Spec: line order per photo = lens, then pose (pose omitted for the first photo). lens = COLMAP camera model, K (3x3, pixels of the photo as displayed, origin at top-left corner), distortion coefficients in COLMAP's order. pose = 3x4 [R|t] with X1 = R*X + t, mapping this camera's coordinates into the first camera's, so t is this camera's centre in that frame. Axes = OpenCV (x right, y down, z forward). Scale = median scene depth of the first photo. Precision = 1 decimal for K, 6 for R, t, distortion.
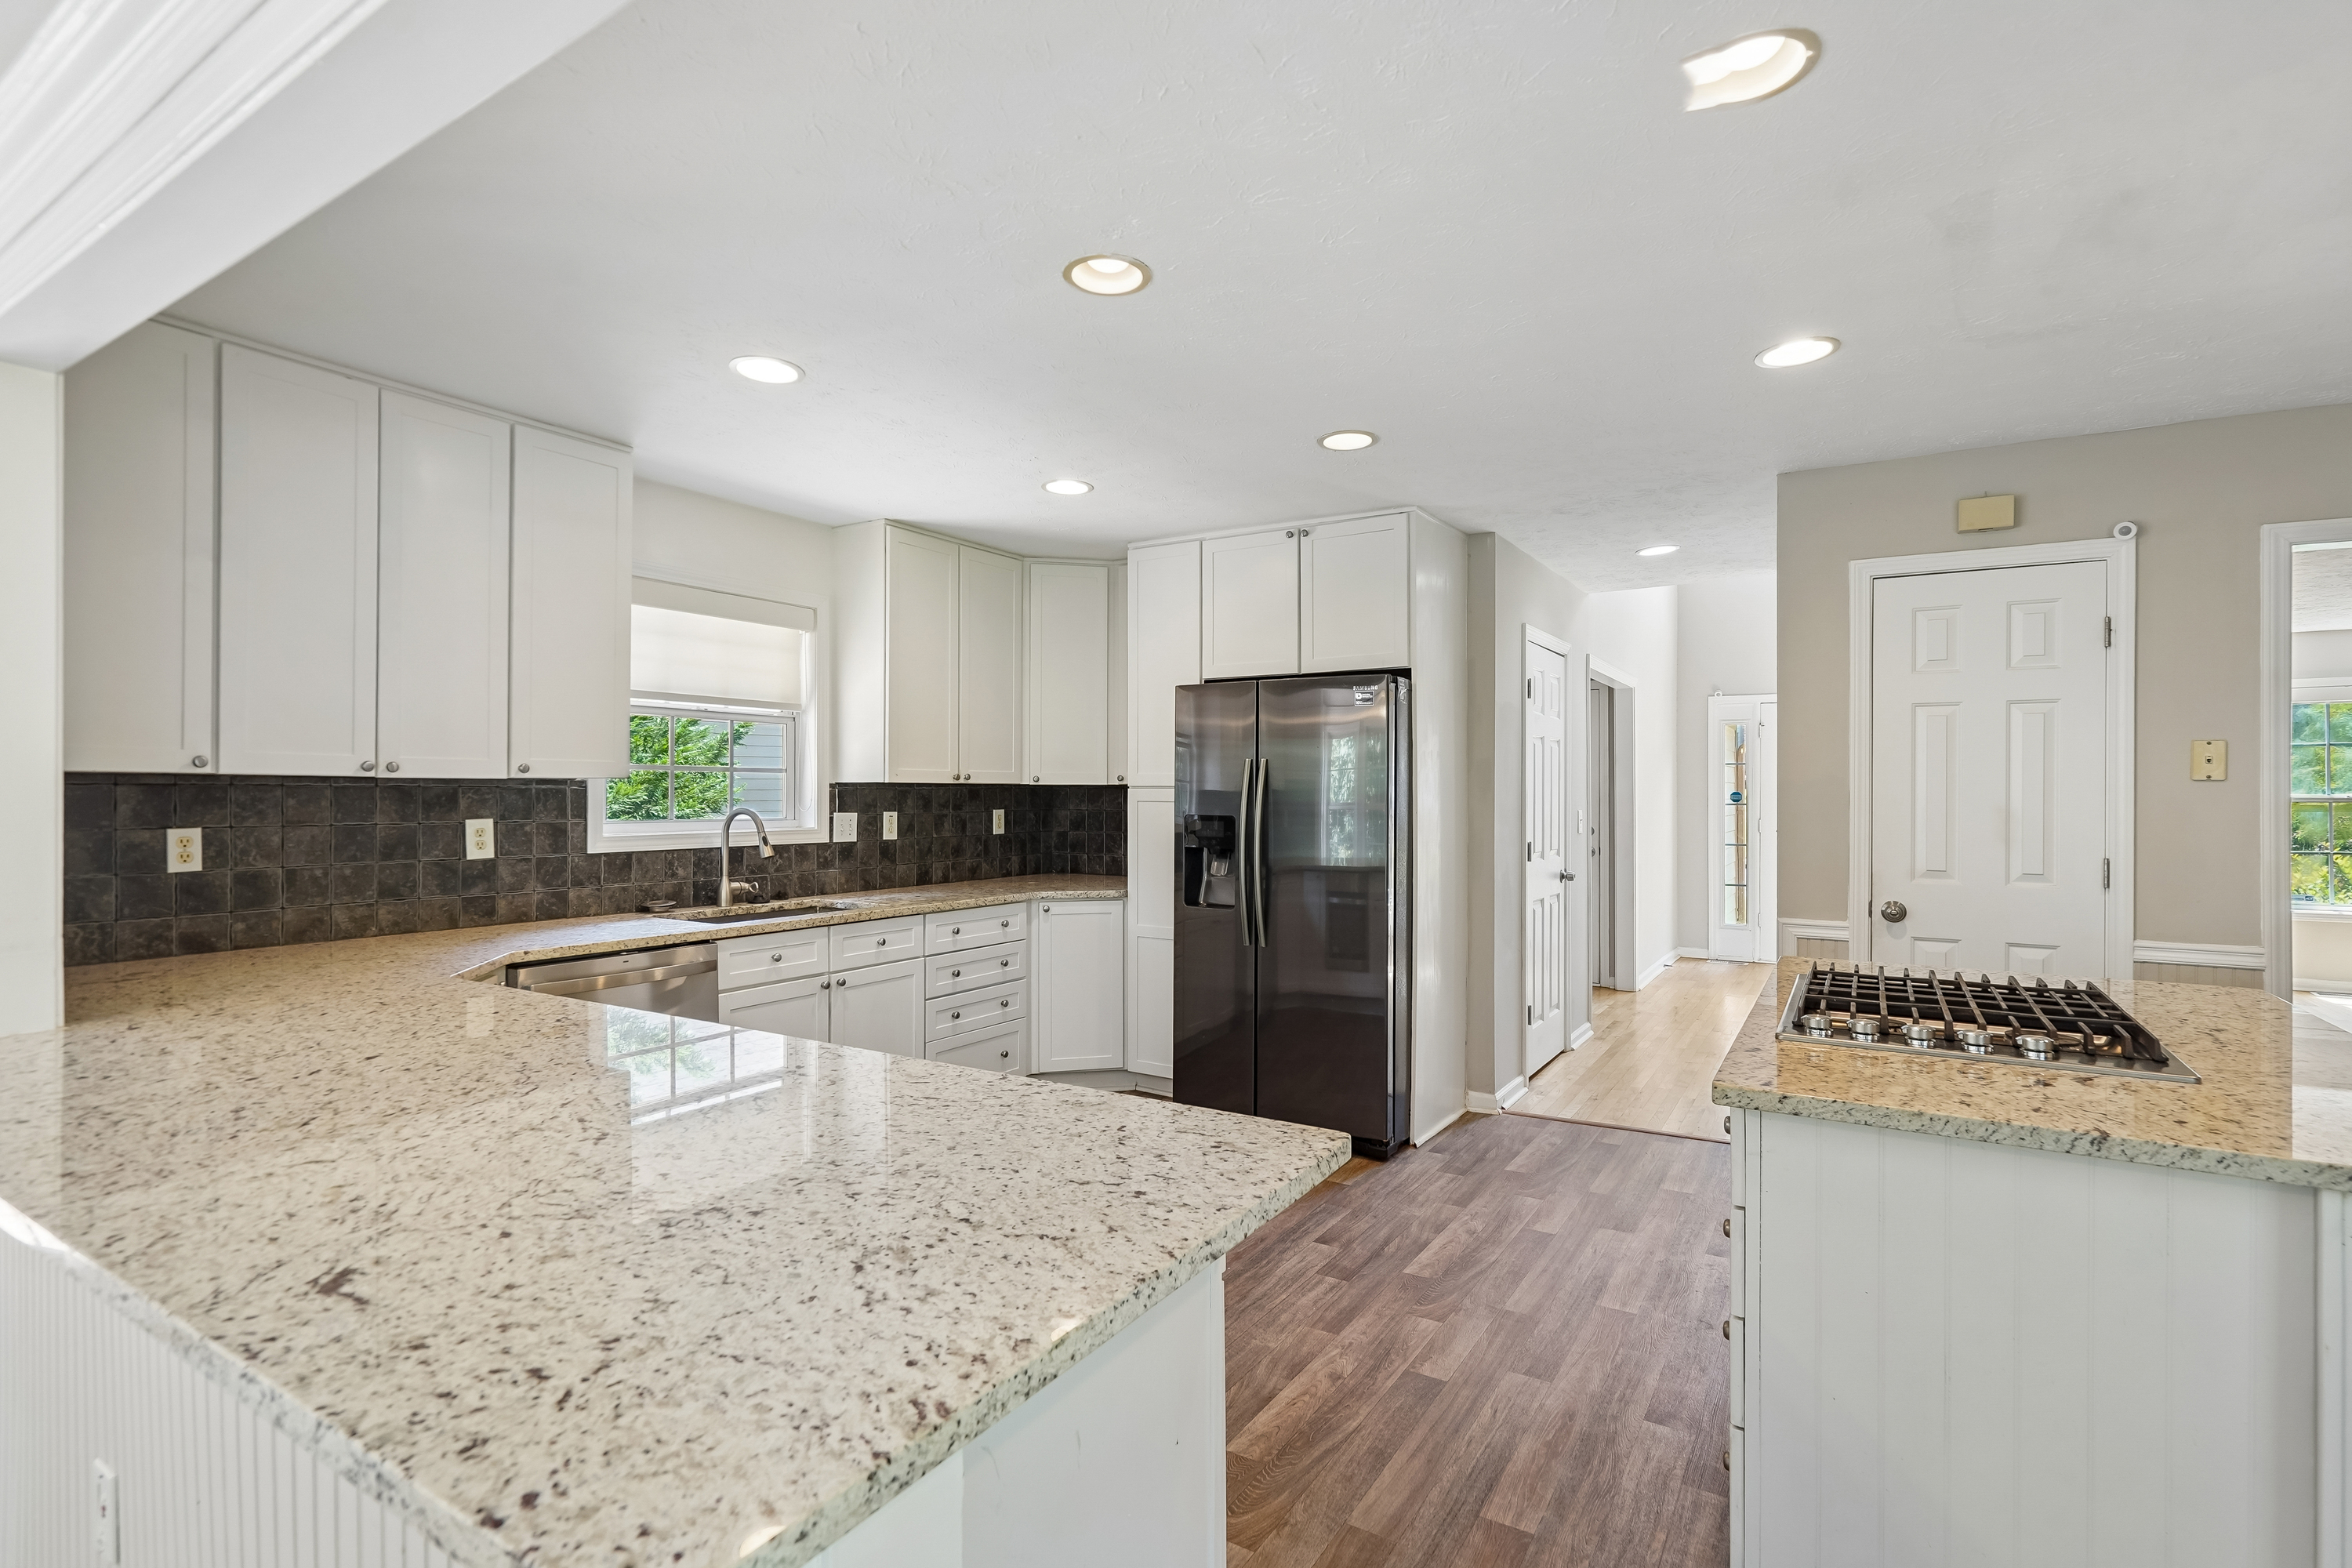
lens RADIAL K [[1104.8, 0, 1186.3], [0, 1104.8, 800.9], [0, 0, 1]] dist [-0.008577, 0.005685]
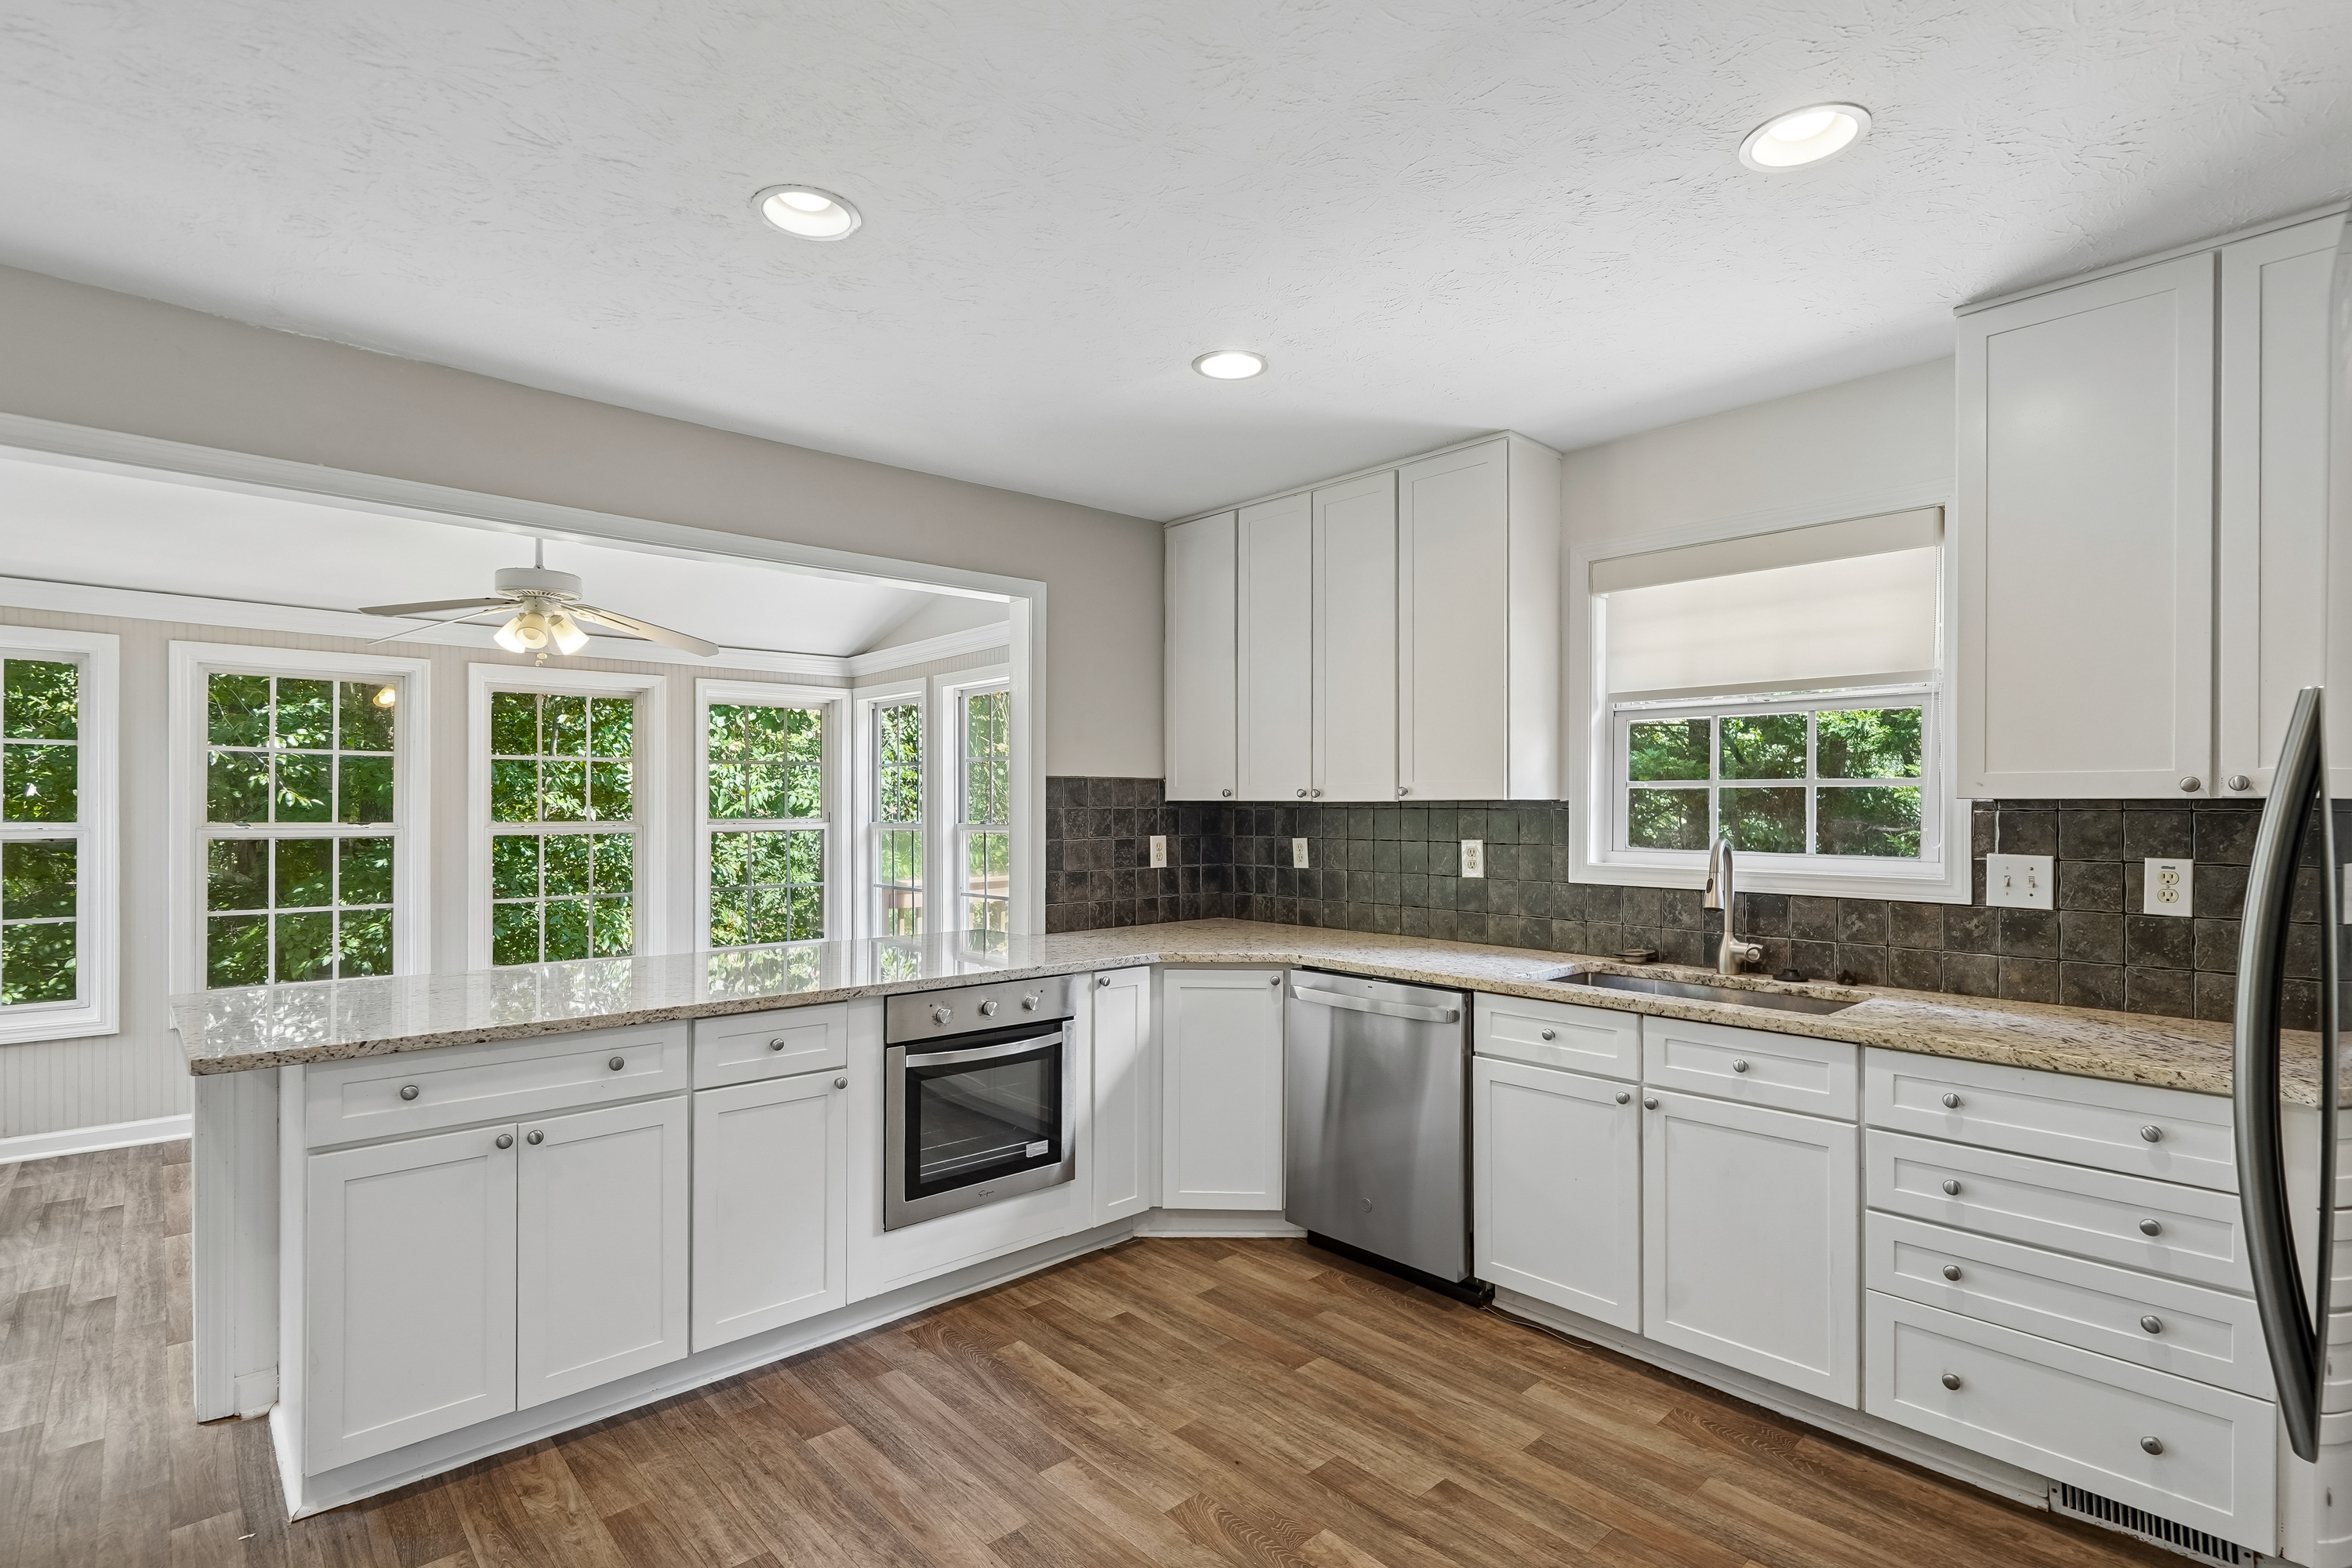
lens RADIAL K [[1104.8, 0, 1181.8], [0, 1104.8, 815.2], [0, 0, 1]] dist [-0.008577, 0.005685]
pose [[-0.257760, 0.003936, -0.966201, 0.429980], [-0.010051, 0.999927, 0.006755, -0.010900], [0.966157, 0.011452, -0.257701, 0.972697]]
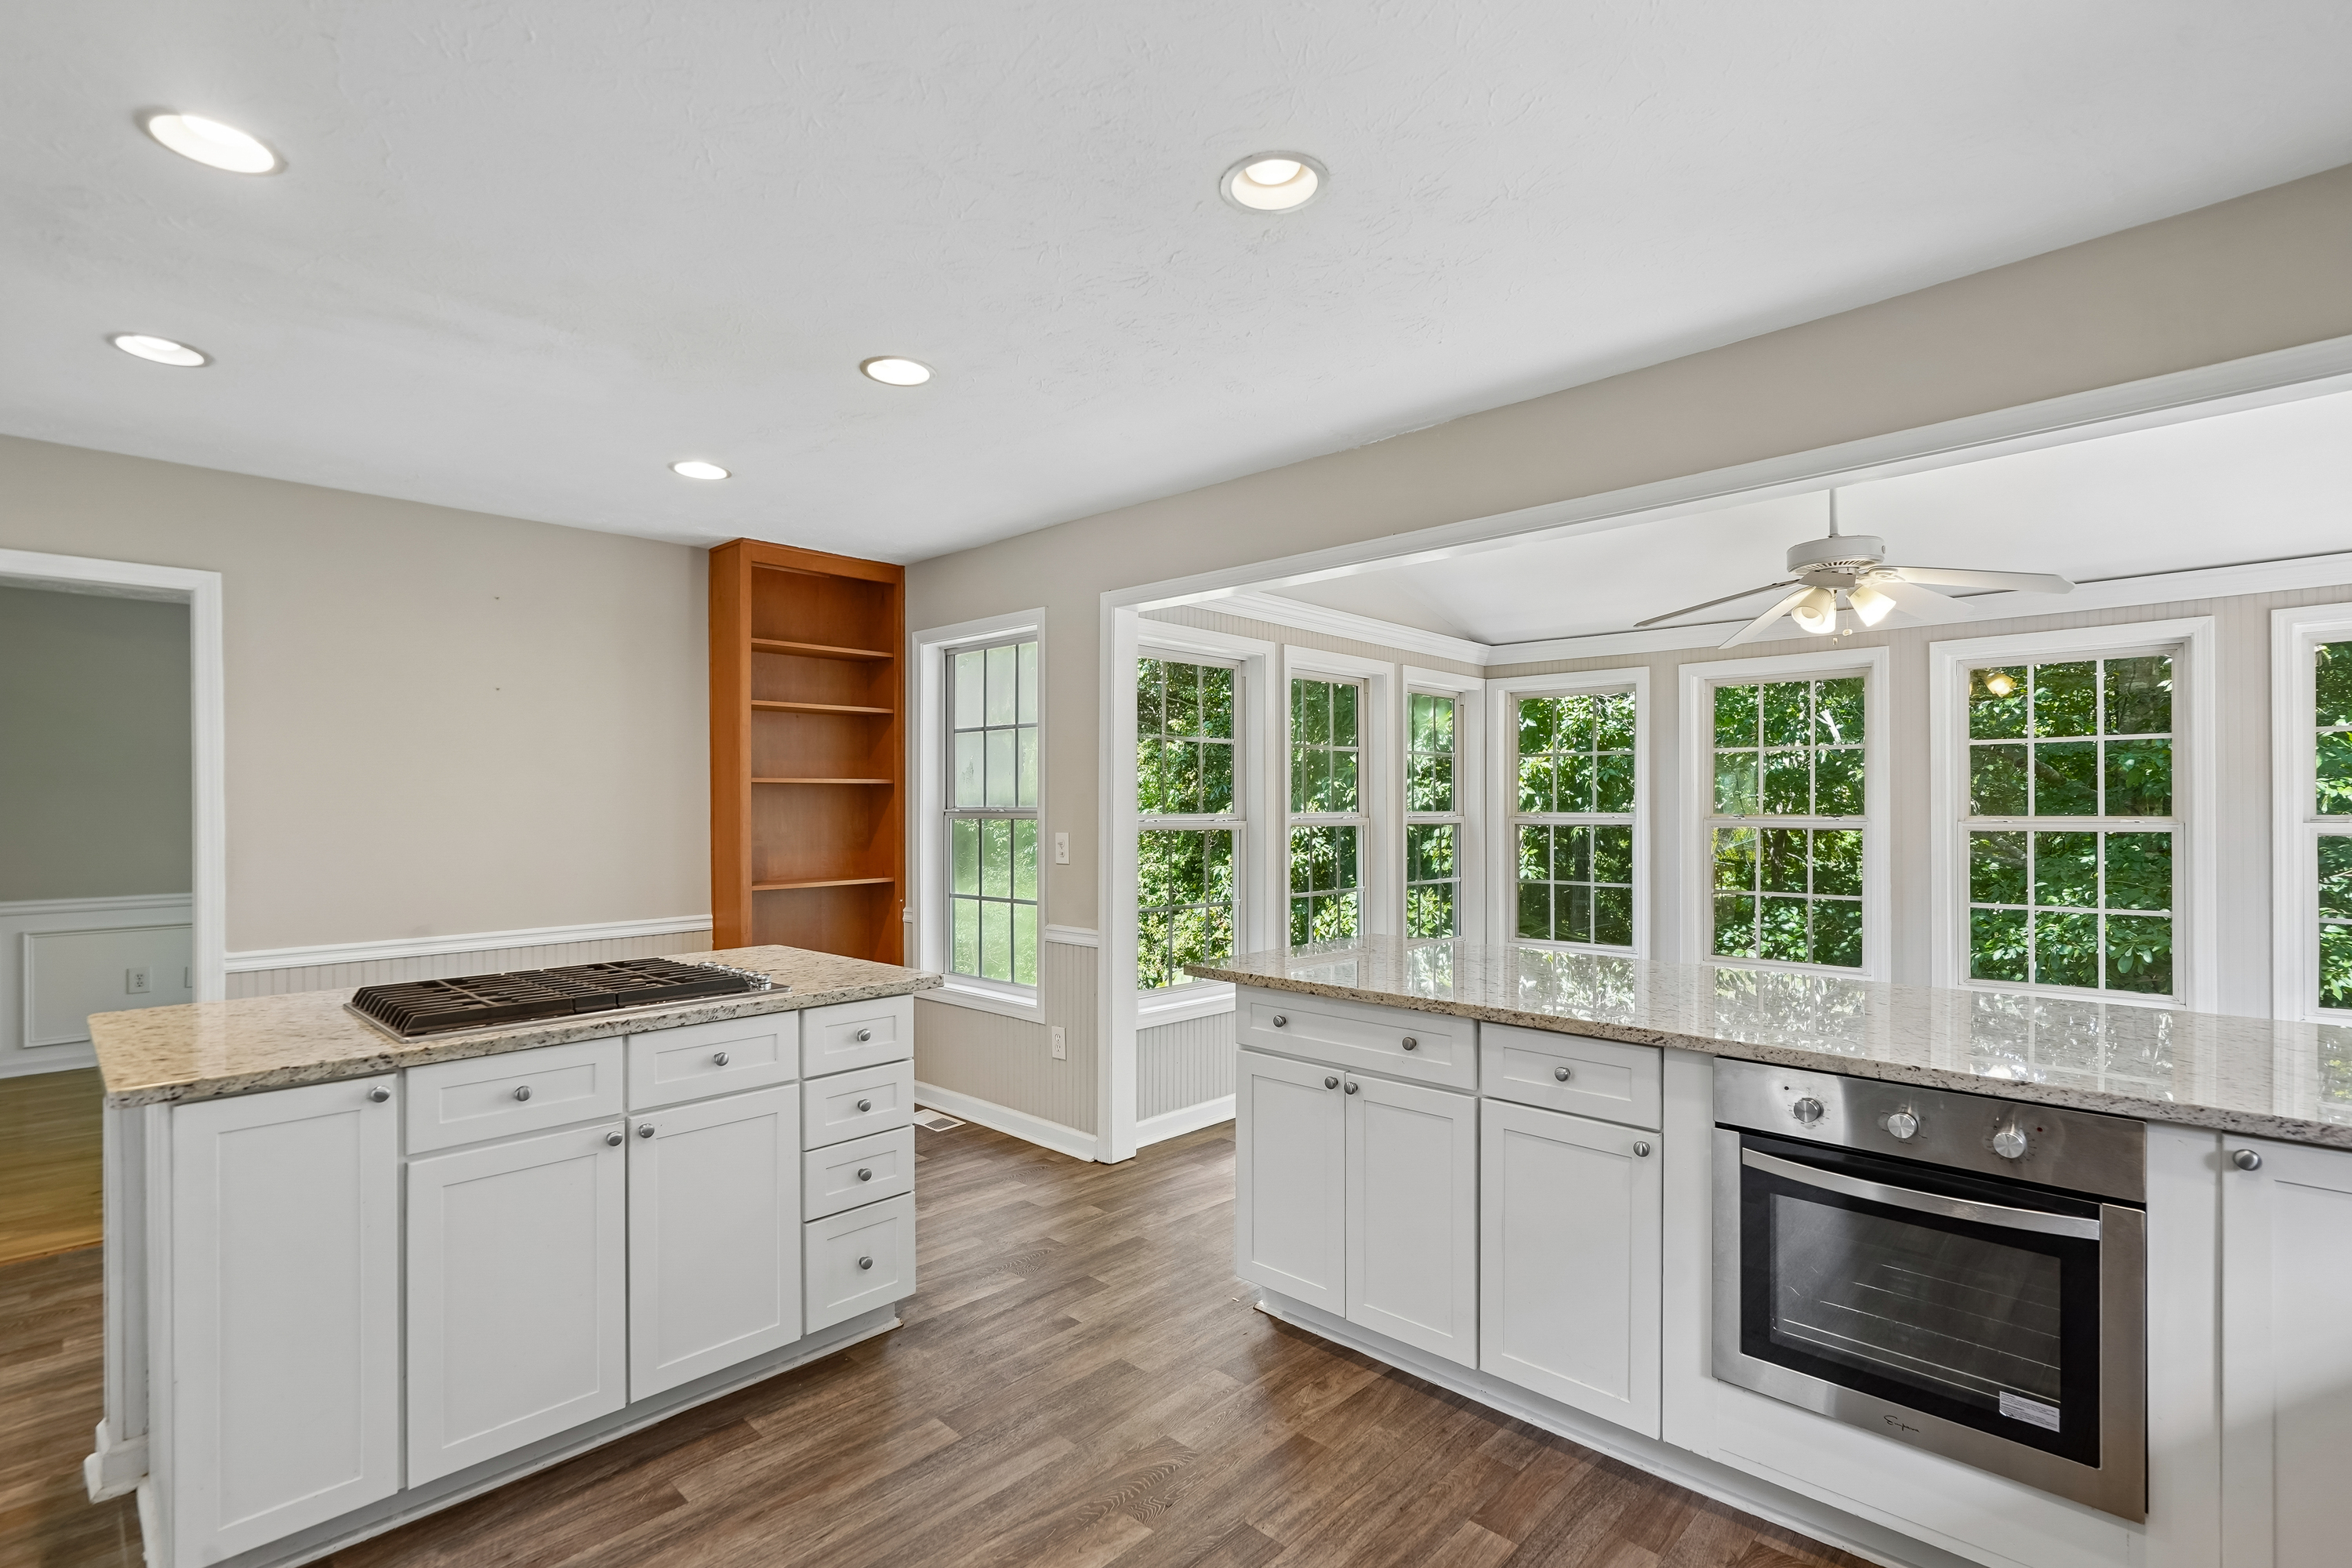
lens RADIAL K [[1104.8, 0, 1177.5], [0, 1104.8, 804.3], [0, 0, 1]] dist [-0.008577, 0.005685]
pose [[-0.979448, 0.001749, 0.201688, -0.115573], [0.003721, 0.999949, 0.009398, -0.012067], [-0.201661, 0.009956, -0.979405, 1.184835]]
